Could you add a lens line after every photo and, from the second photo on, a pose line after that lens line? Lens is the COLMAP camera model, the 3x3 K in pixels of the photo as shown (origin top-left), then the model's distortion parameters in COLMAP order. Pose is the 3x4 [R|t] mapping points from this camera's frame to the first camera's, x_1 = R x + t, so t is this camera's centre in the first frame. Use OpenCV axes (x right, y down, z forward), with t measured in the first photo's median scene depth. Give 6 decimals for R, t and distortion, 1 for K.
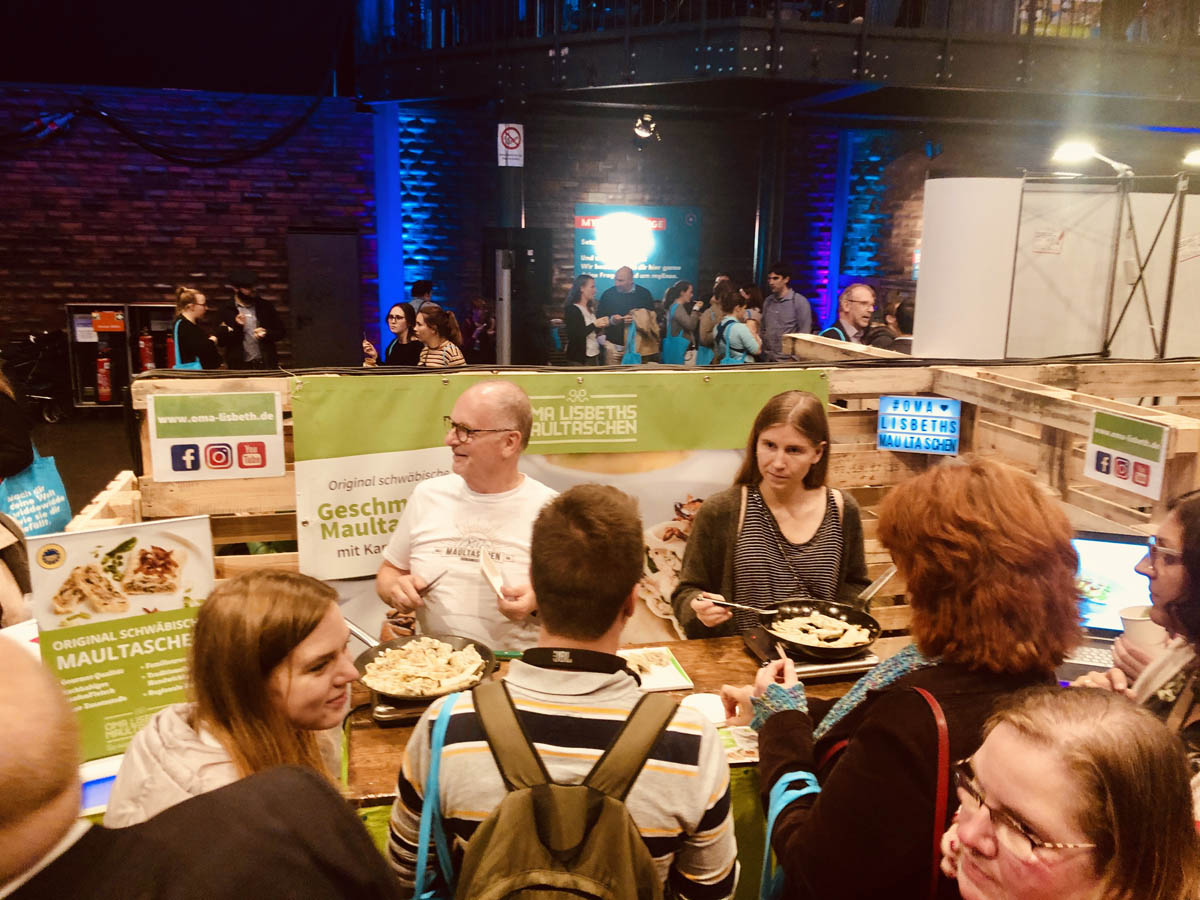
lens RADIAL K [[990.8, 0, 600.0], [0, 990.8, 450.6], [0, 0, 1]] dist [0.009091, 0.005292]
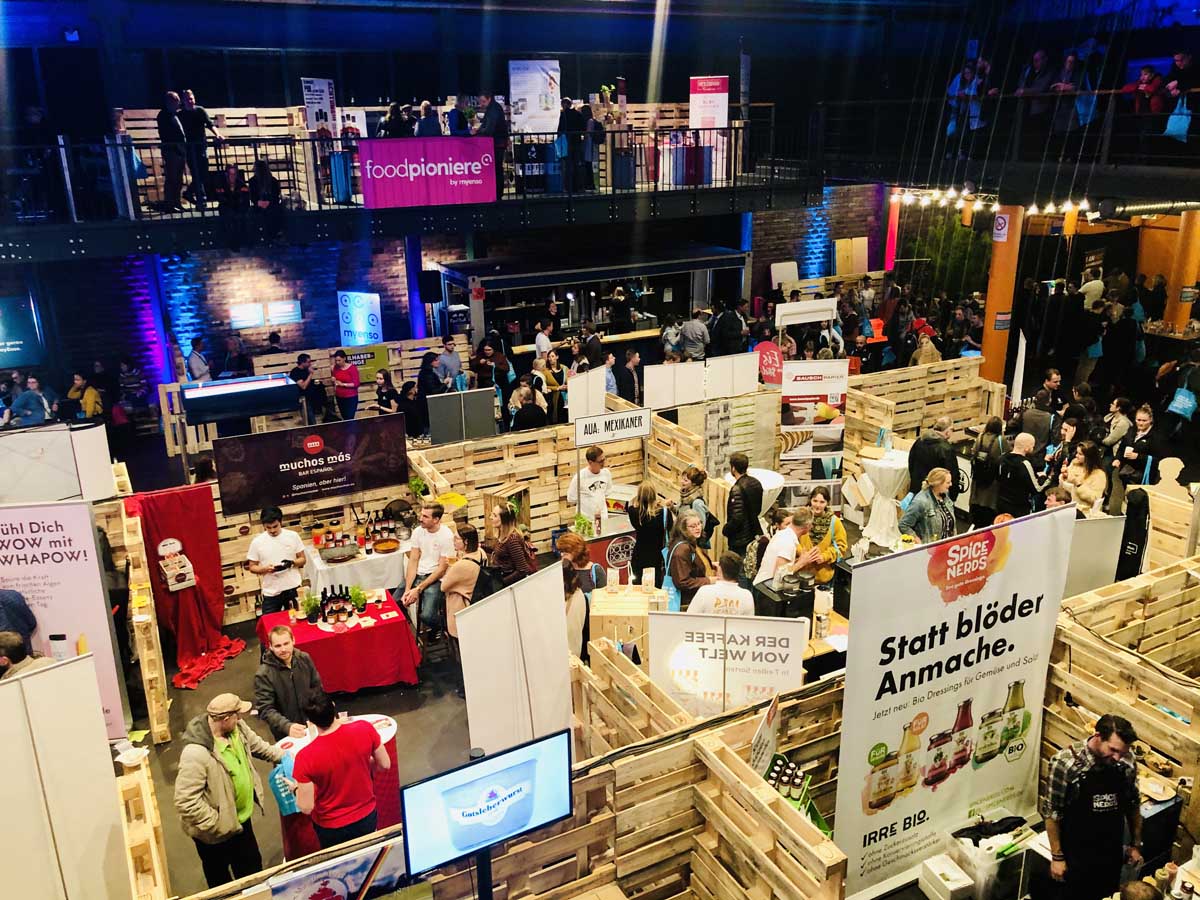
lens RADIAL K [[990.8, 0, 600.5], [0, 990.8, 448.7], [0, 0, 1]] dist [0.009091, 0.005292]
pose [[0.964380, -0.104583, 0.242967, 0.463562], [0.074354, 0.988665, 0.130436, -0.153328], [-0.253855, -0.107724, 0.961225, -0.449398]]
